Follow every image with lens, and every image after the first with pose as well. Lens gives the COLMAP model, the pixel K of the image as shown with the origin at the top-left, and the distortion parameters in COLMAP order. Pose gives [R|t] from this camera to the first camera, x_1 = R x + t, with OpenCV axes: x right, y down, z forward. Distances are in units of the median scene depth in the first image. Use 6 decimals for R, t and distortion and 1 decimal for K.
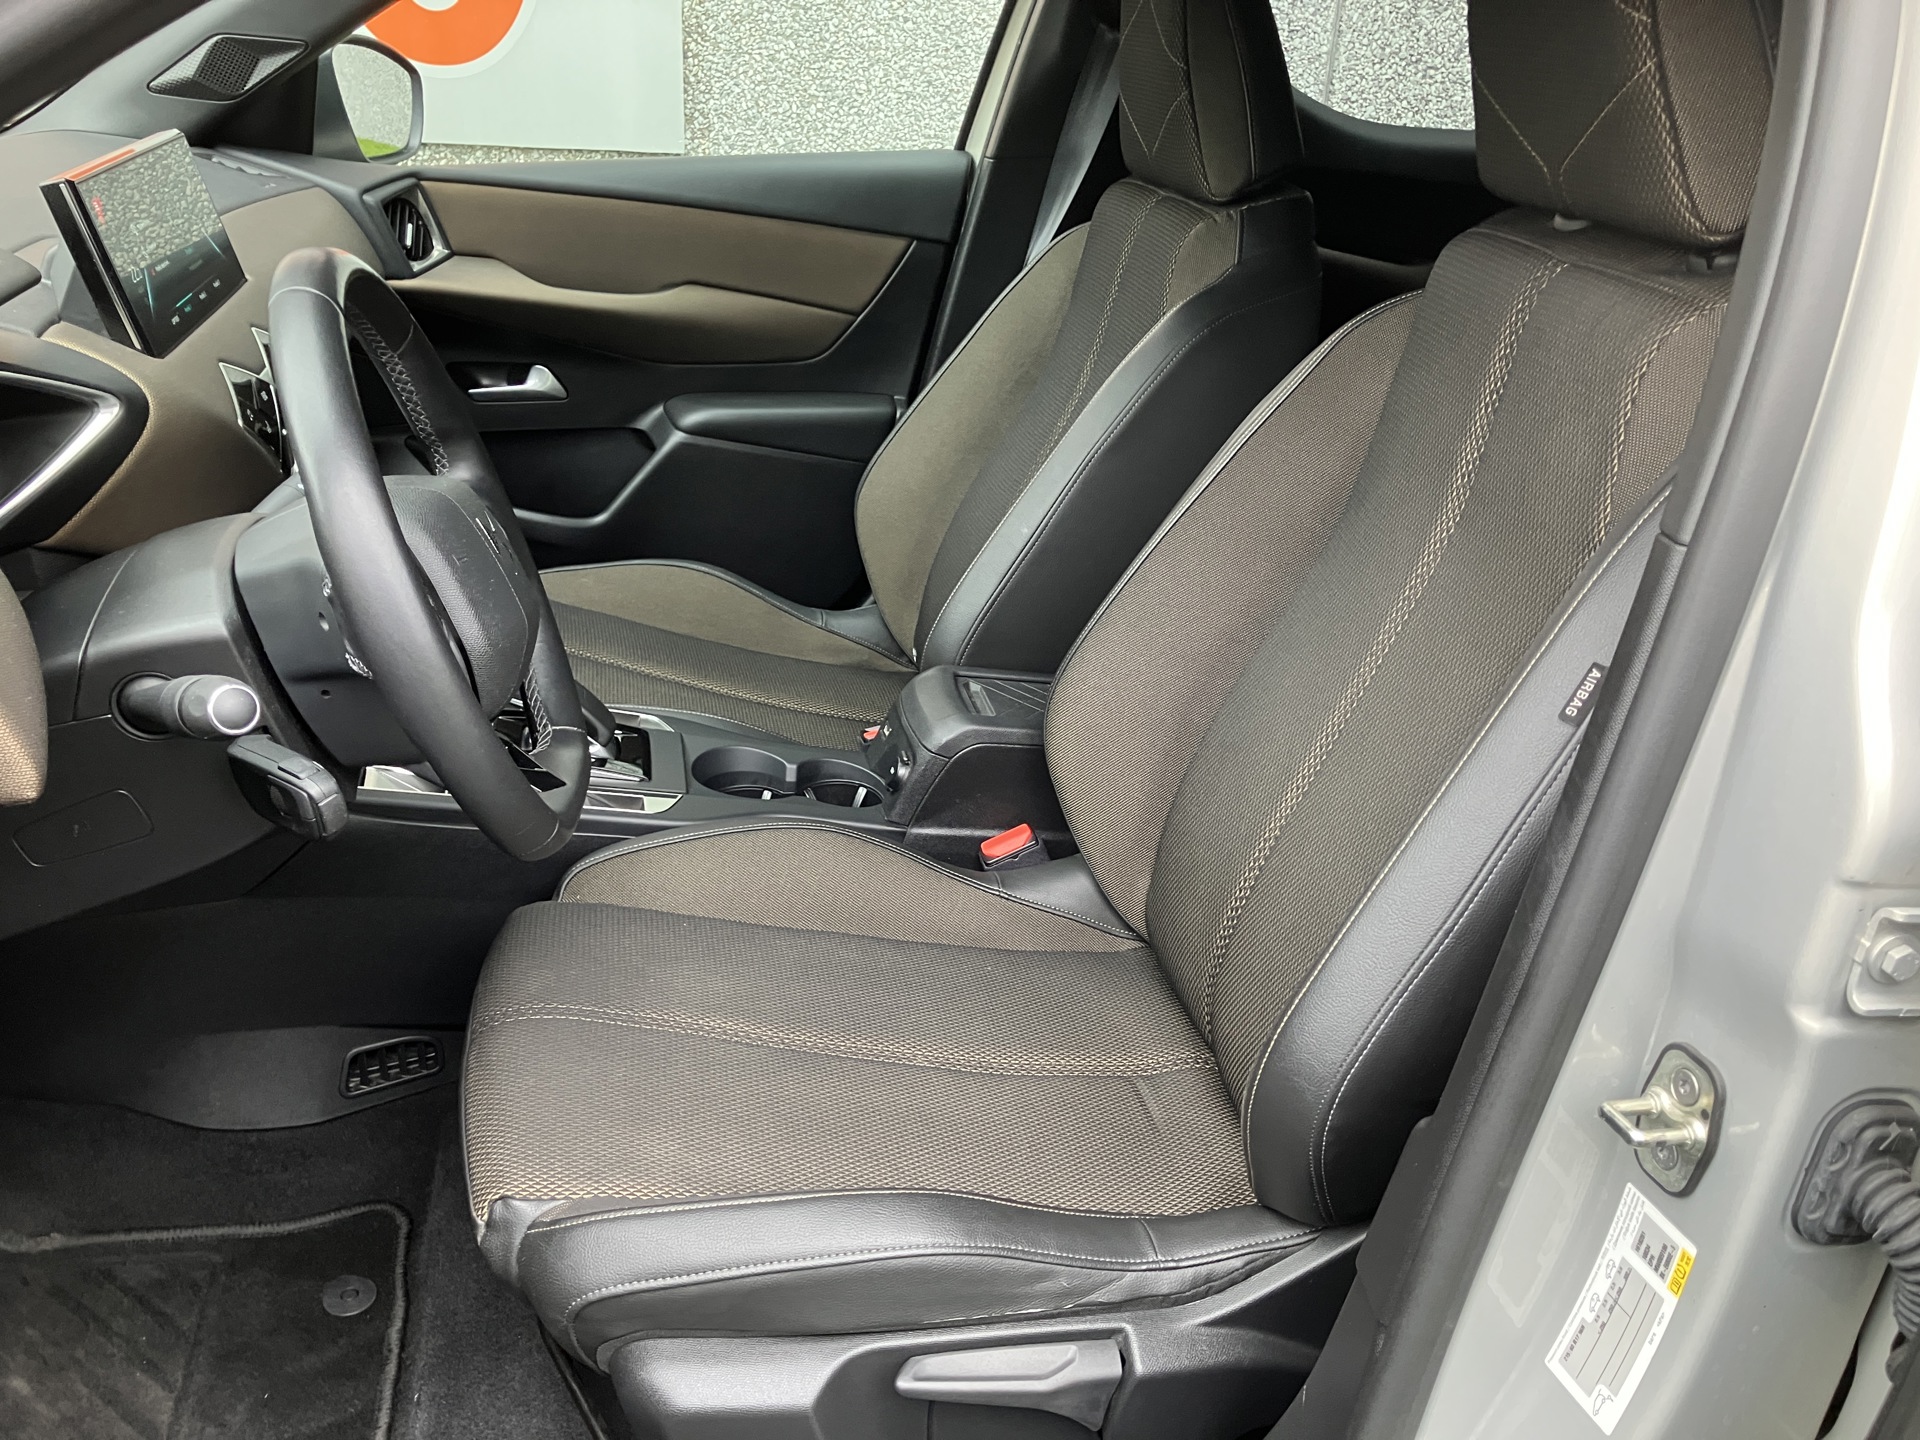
lens RADIAL K [[1560.3, 0, 960.0], [0, 1560.3, 720.0], [0, 0, 1]] dist [-0.008136, -0.006632]
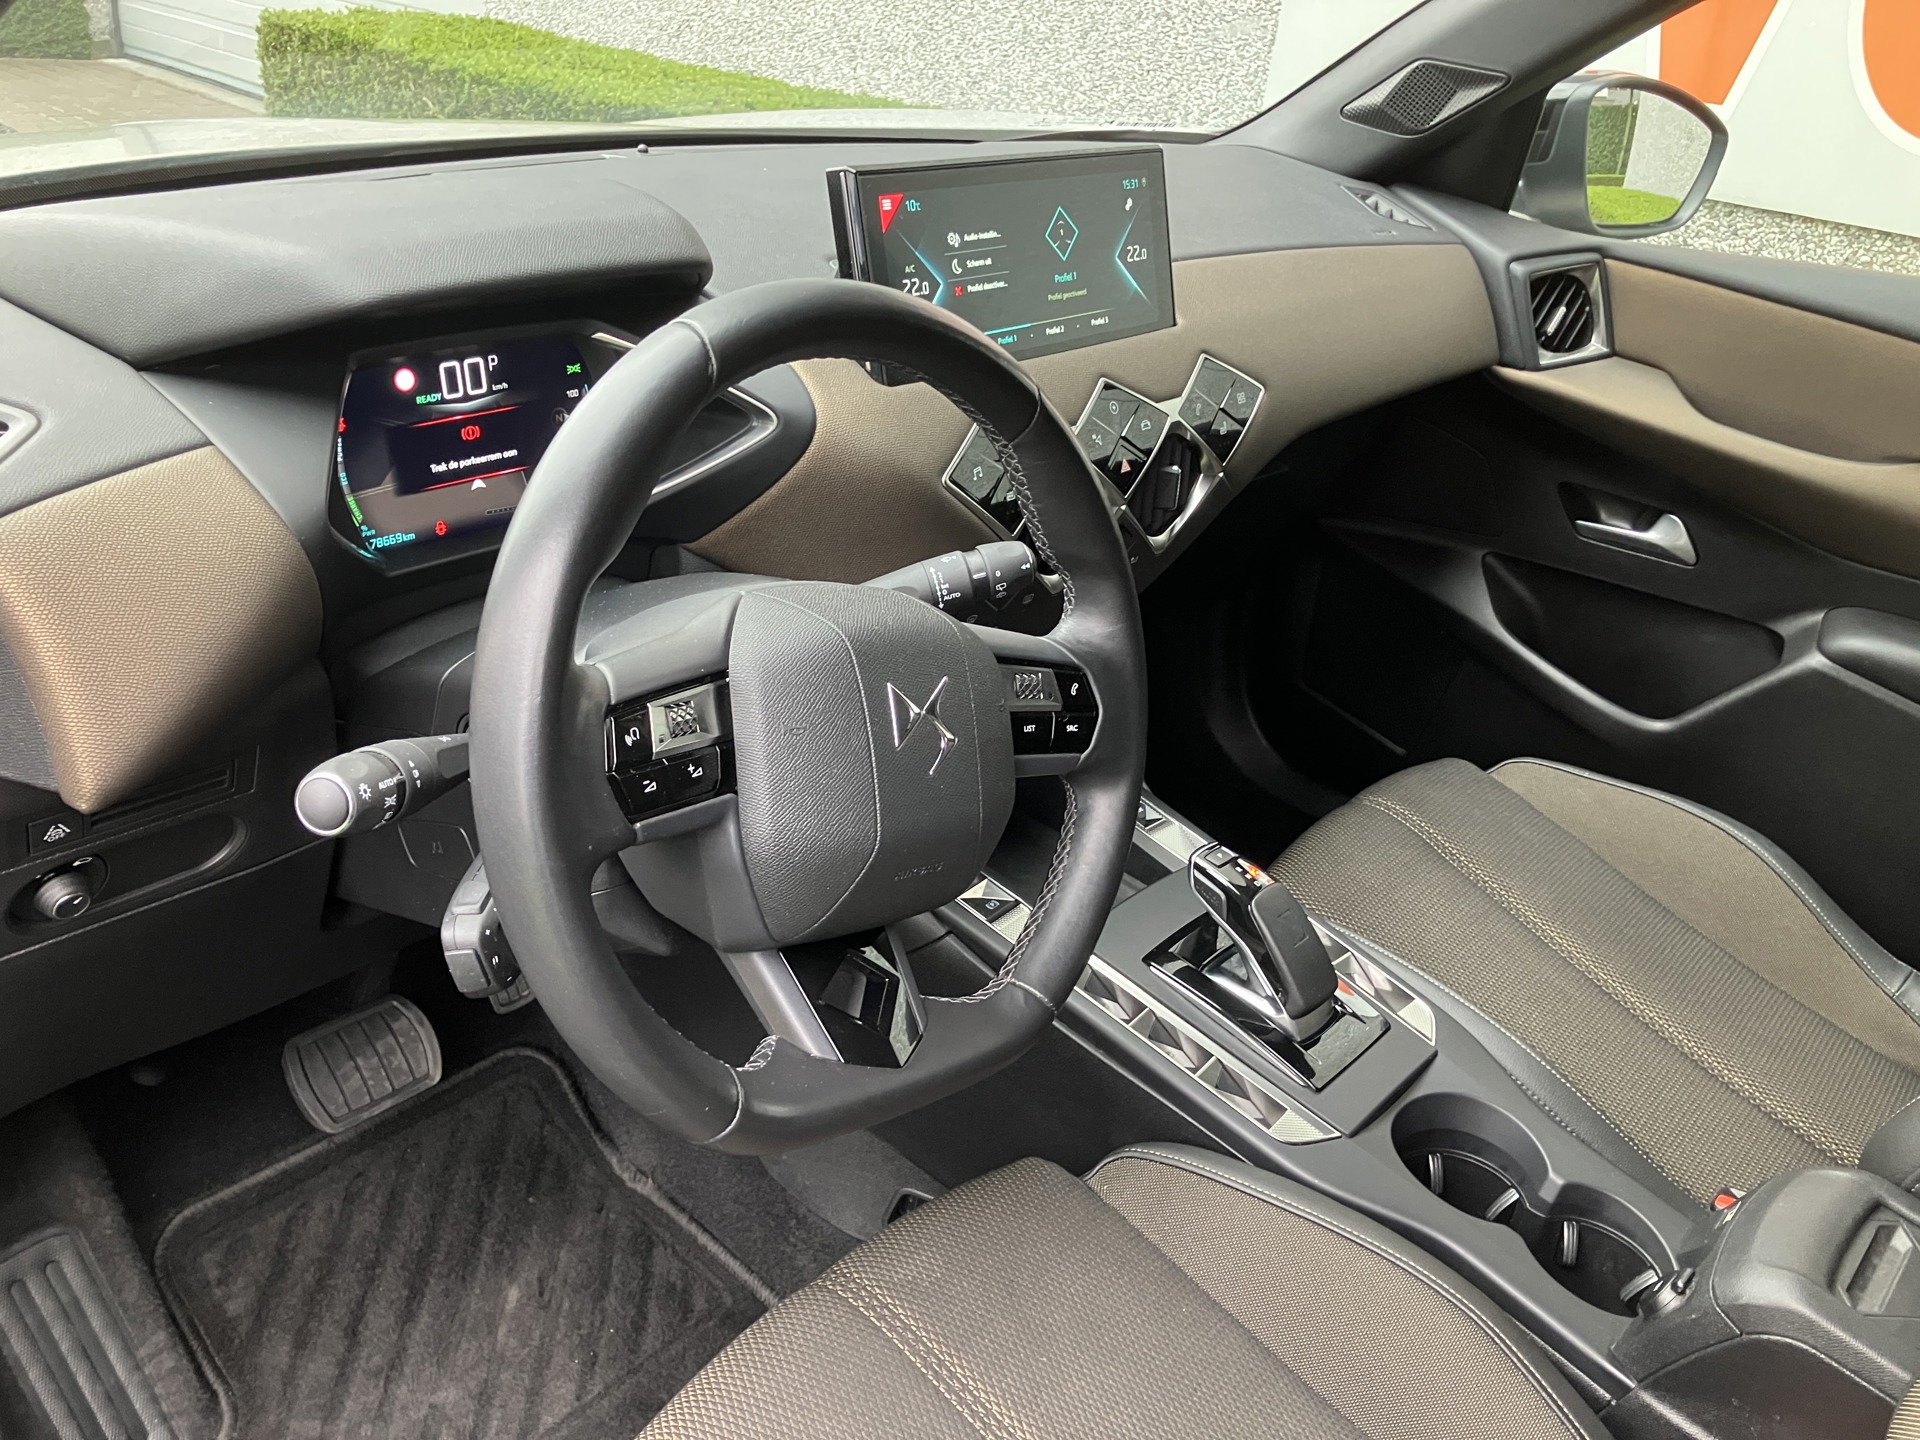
lens RADIAL K [[1578.6, 0, 944.4], [0, 1578.6, 722.0], [0, 0, 1]] dist [-0.013091, 0.046361]
pose [[0.599628, 0.355725, -0.716872, 0.115053], [-0.384764, 0.913598, 0.131508, -0.106727], [0.701714, 0.196971, 0.684689, 0.259025]]
